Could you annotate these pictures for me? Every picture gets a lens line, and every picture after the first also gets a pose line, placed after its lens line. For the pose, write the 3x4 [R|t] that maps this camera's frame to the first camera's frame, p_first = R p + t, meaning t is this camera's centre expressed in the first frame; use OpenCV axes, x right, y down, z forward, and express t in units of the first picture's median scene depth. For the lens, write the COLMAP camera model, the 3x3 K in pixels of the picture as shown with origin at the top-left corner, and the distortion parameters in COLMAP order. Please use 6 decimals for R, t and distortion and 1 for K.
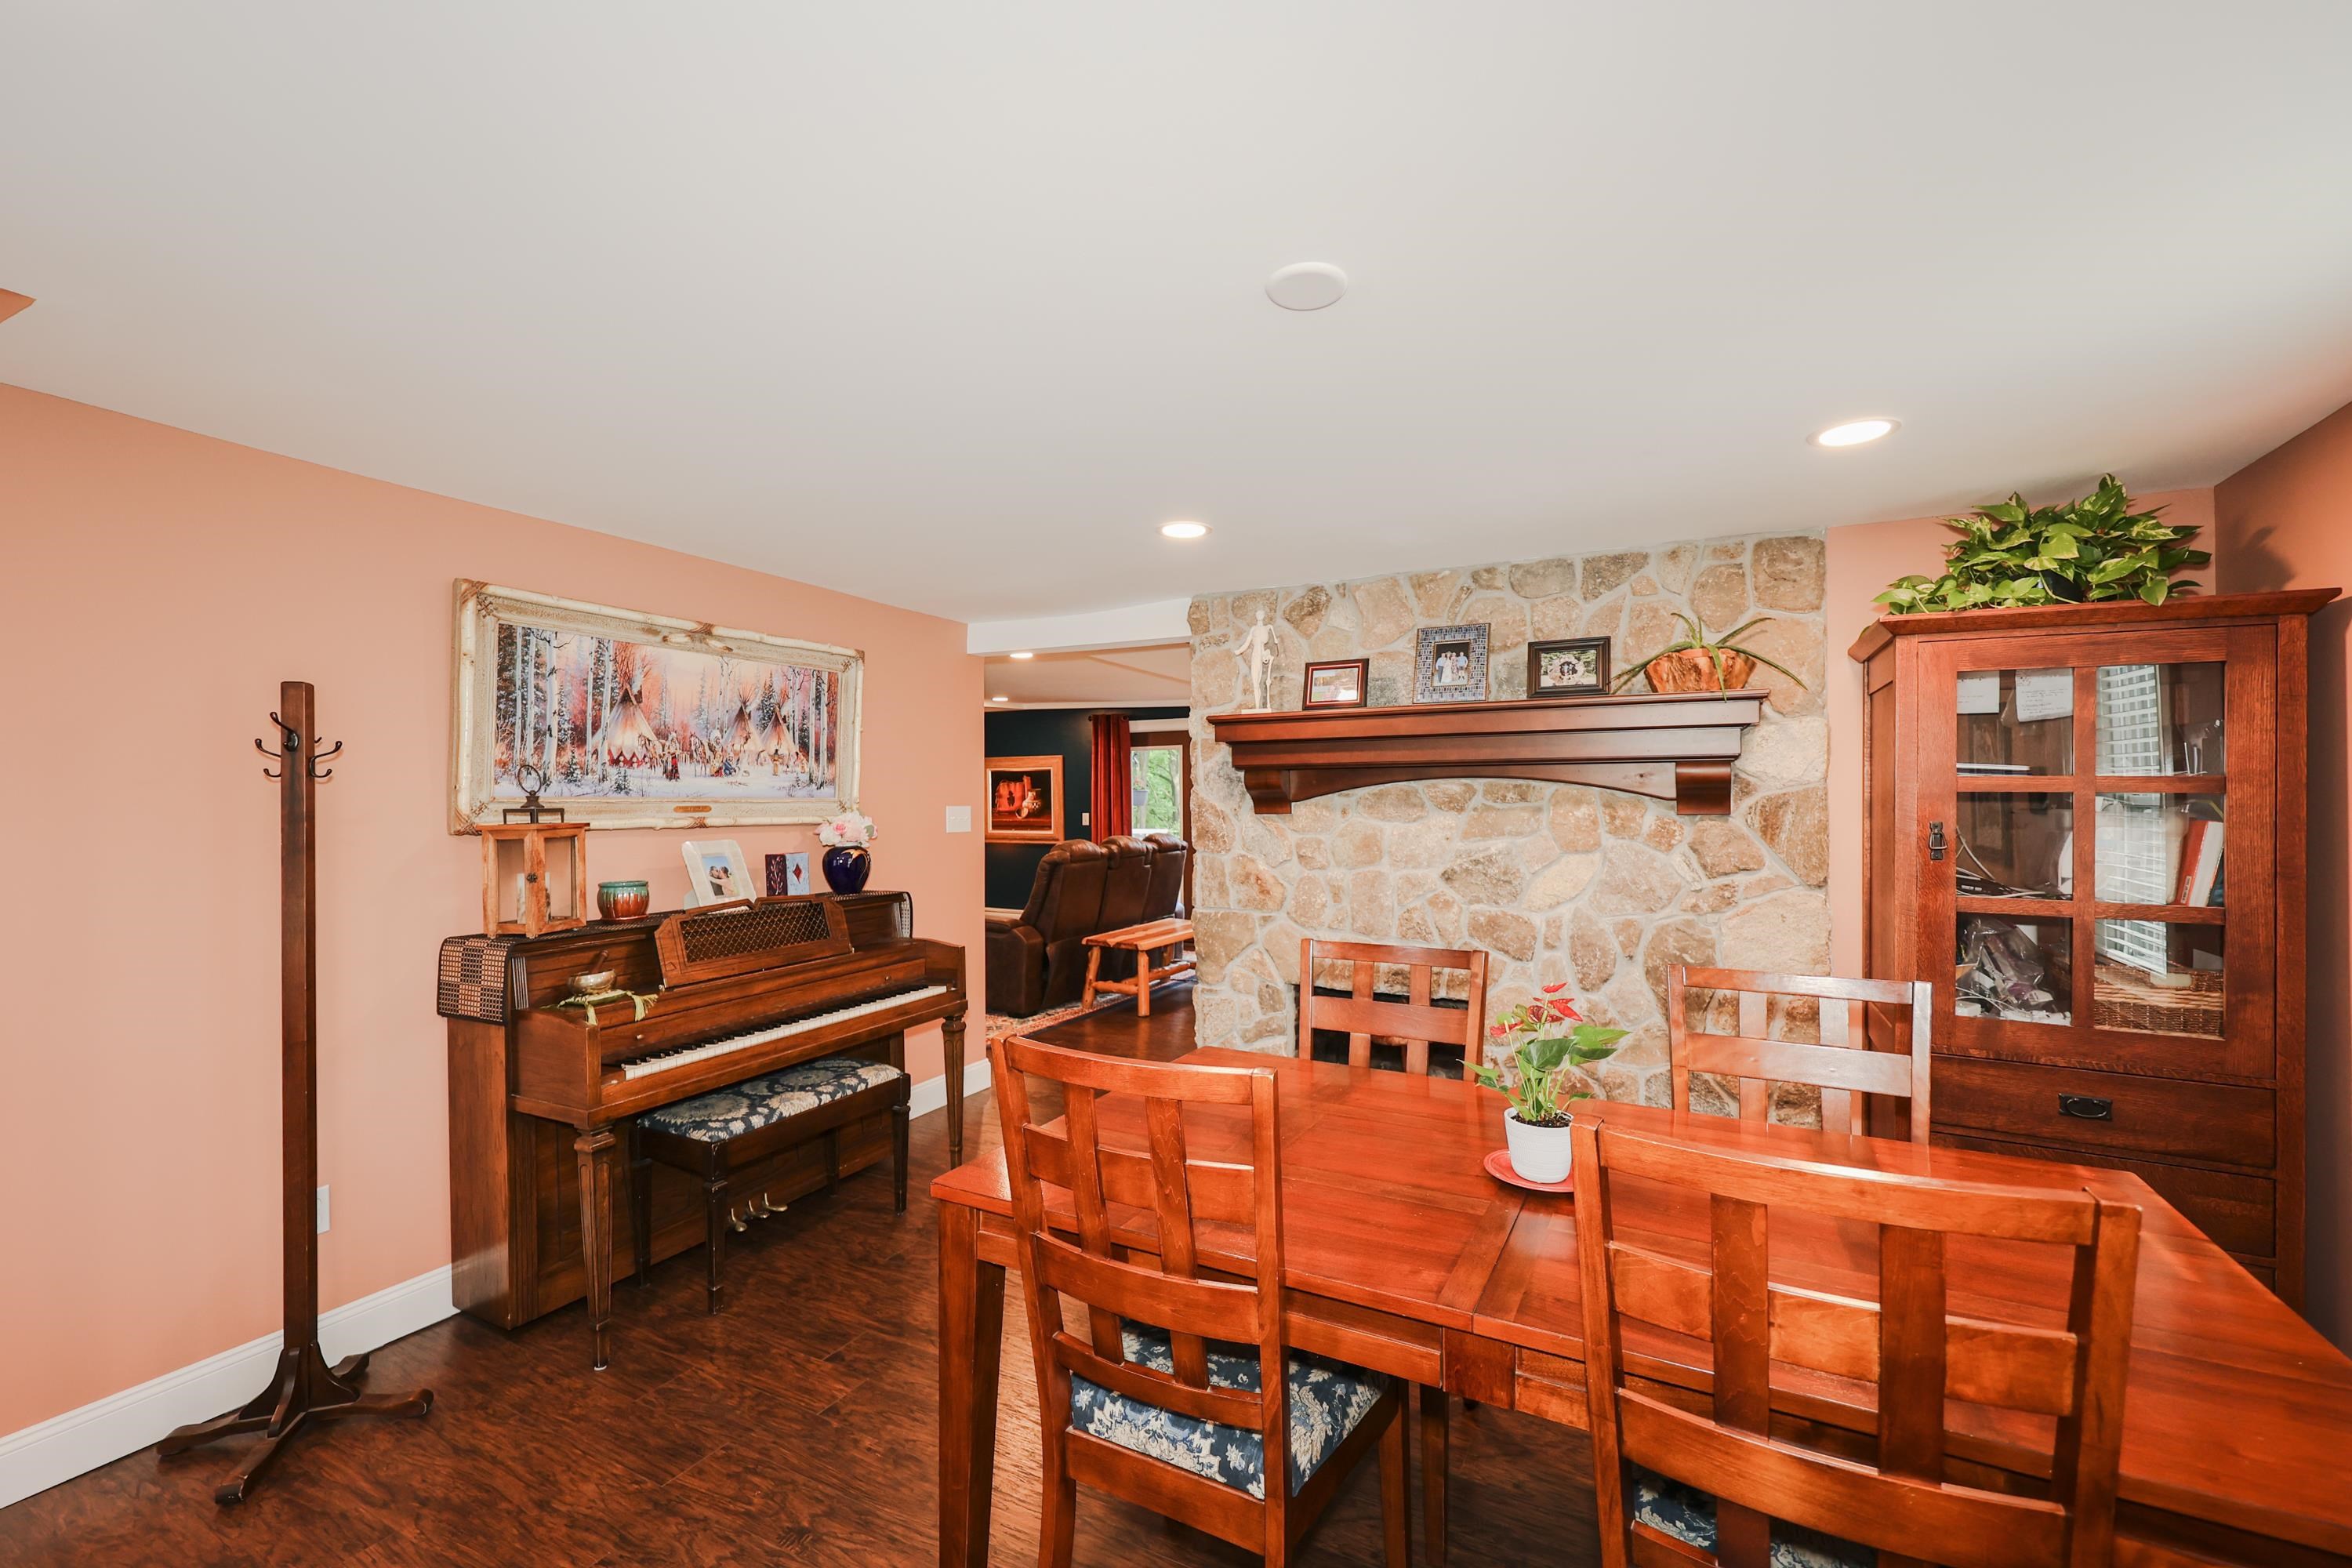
lens RADIAL K [[973.8, 0, 1167.9], [0, 973.8, 780.0], [0, 0, 1]] dist [0.006935, 0.000015]
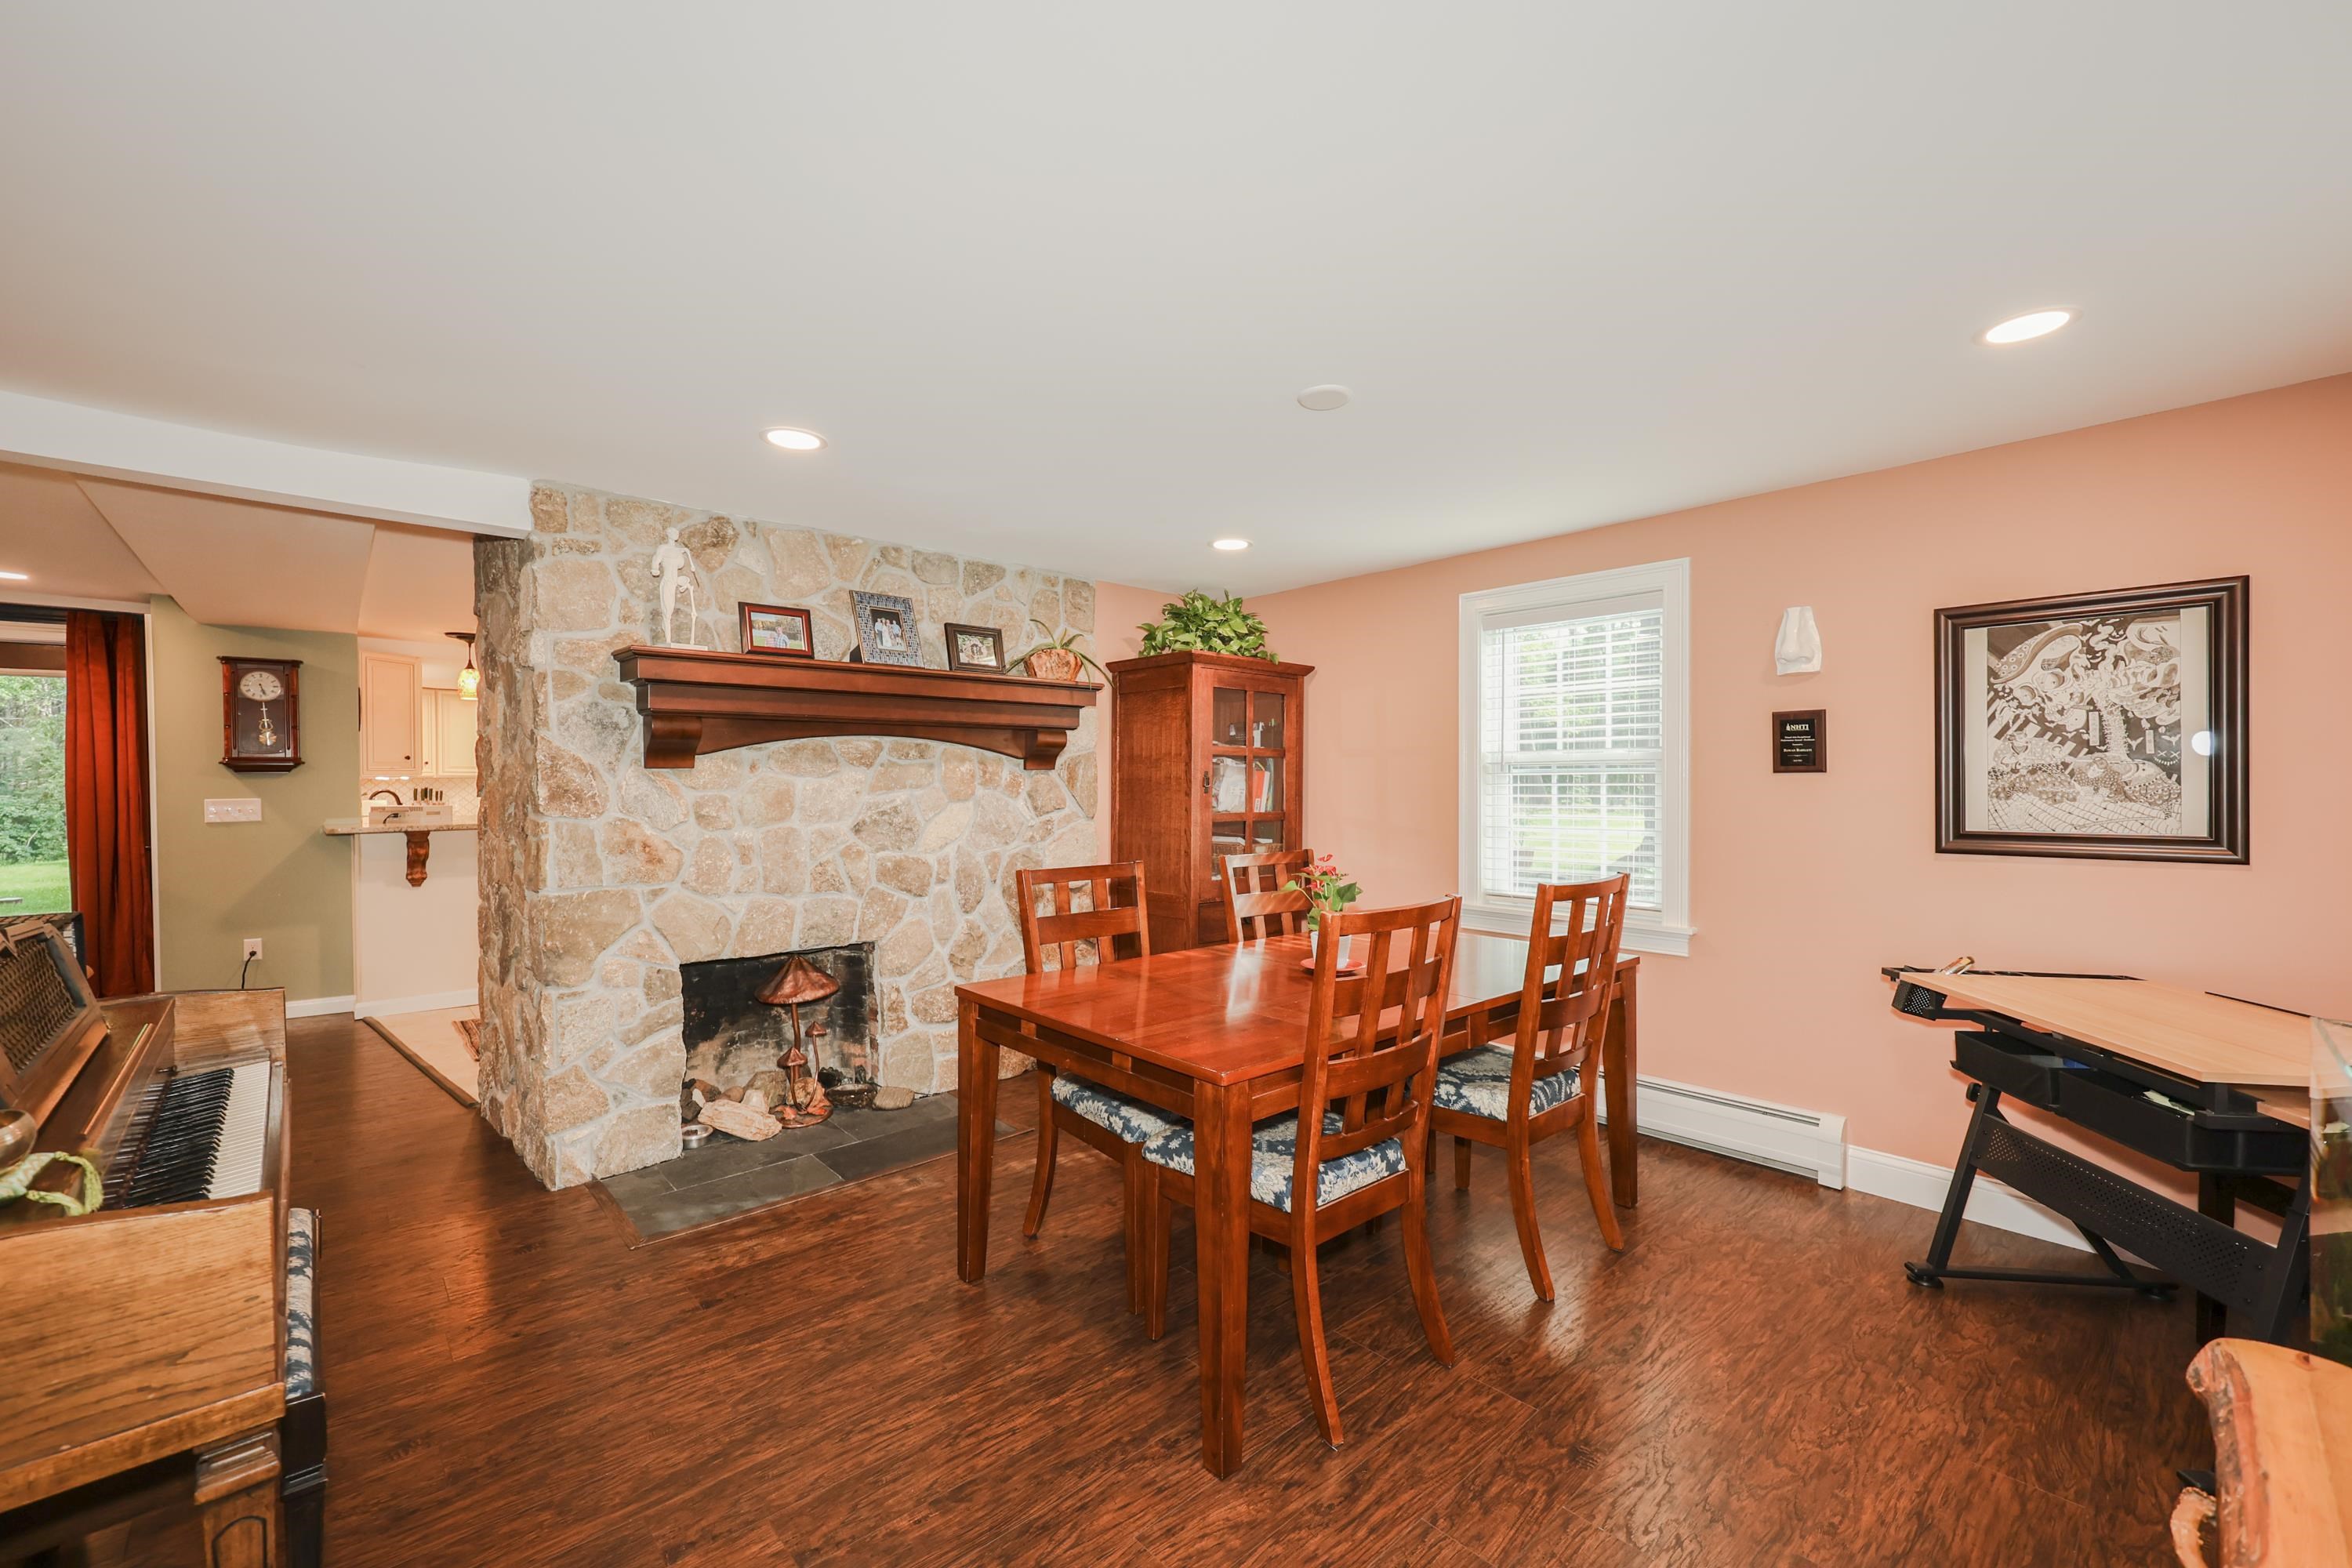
lens RADIAL K [[973.8, 0, 1167.9], [0, 973.8, 780.0], [0, 0, 1]] dist [0.006935, 0.000015]
pose [[0.339513, 0.005019, 0.940588, -0.601445], [-0.016210, 0.999868, 0.000515, 0.041039], [-0.940462, -0.015422, 0.339549, 0.325338]]
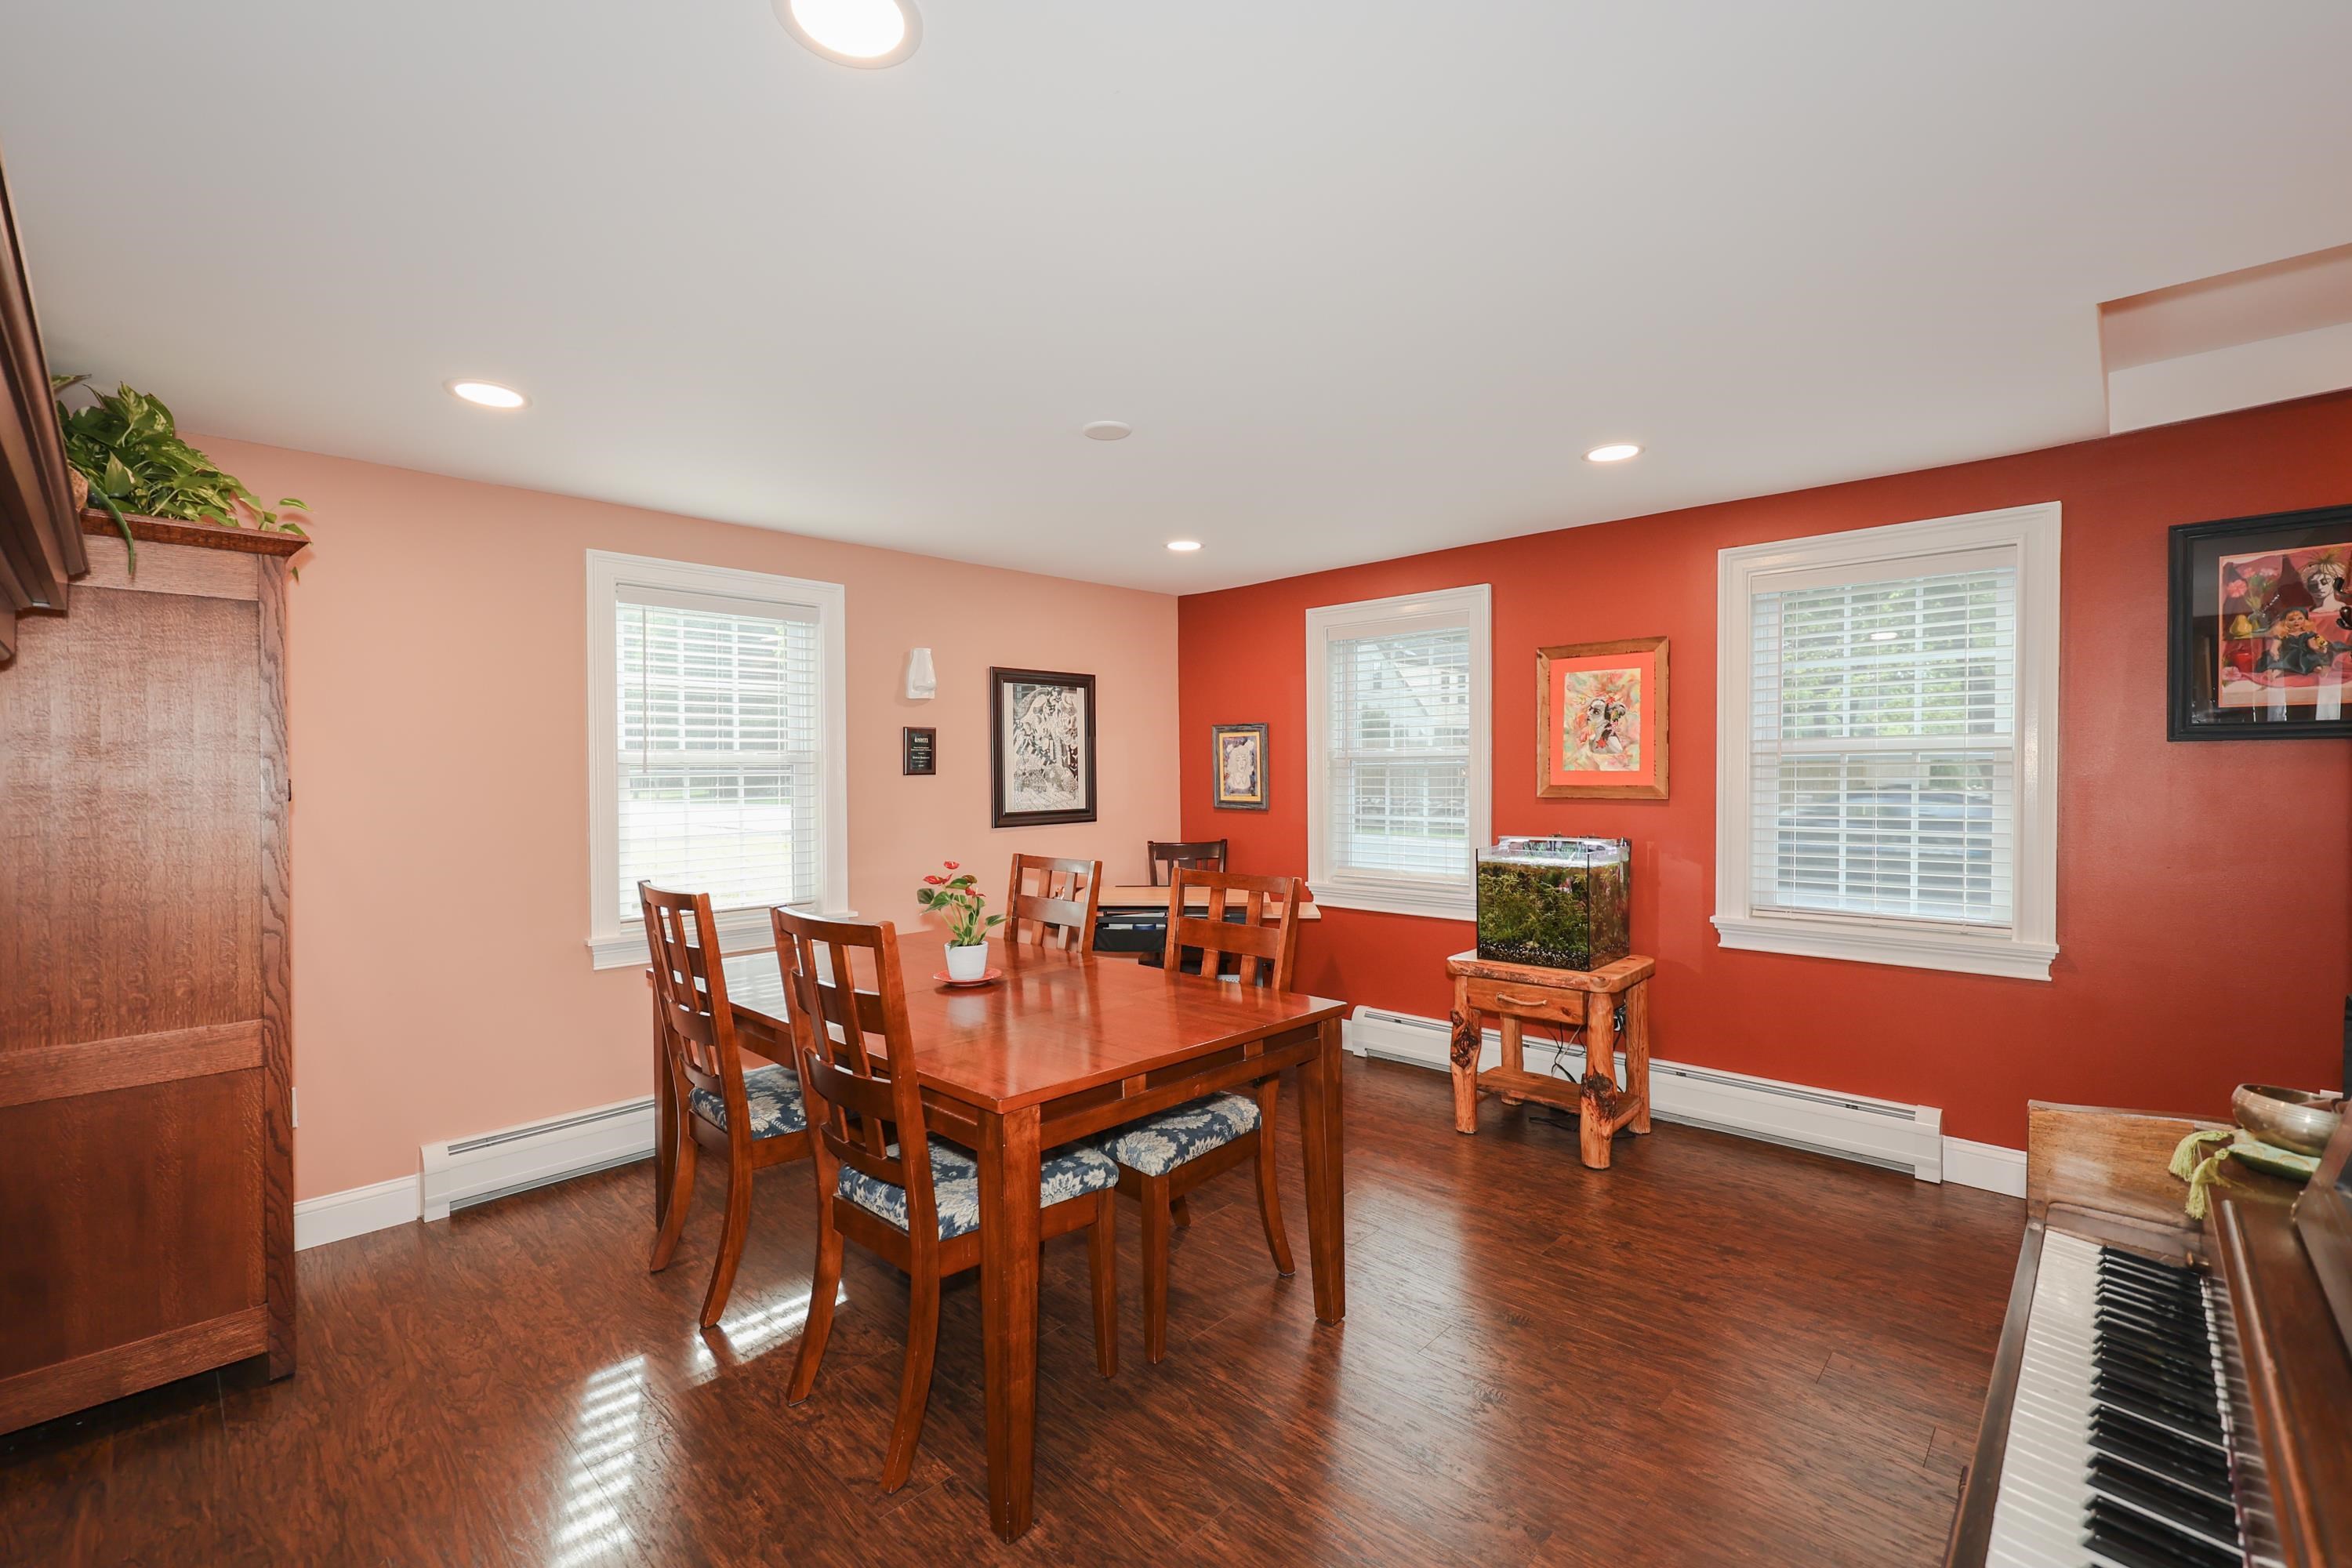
lens RADIAL K [[1004.3, 0, 1176.0], [0, 1004.3, 784.0], [0, 0, 1]] dist [-0.000867, -0.000067]
pose [[-0.961480, 0.013672, 0.274534, -0.155169], [0.011166, 0.999881, -0.010688, 0.053810], [-0.274648, -0.007211, -0.961518, 1.220485]]
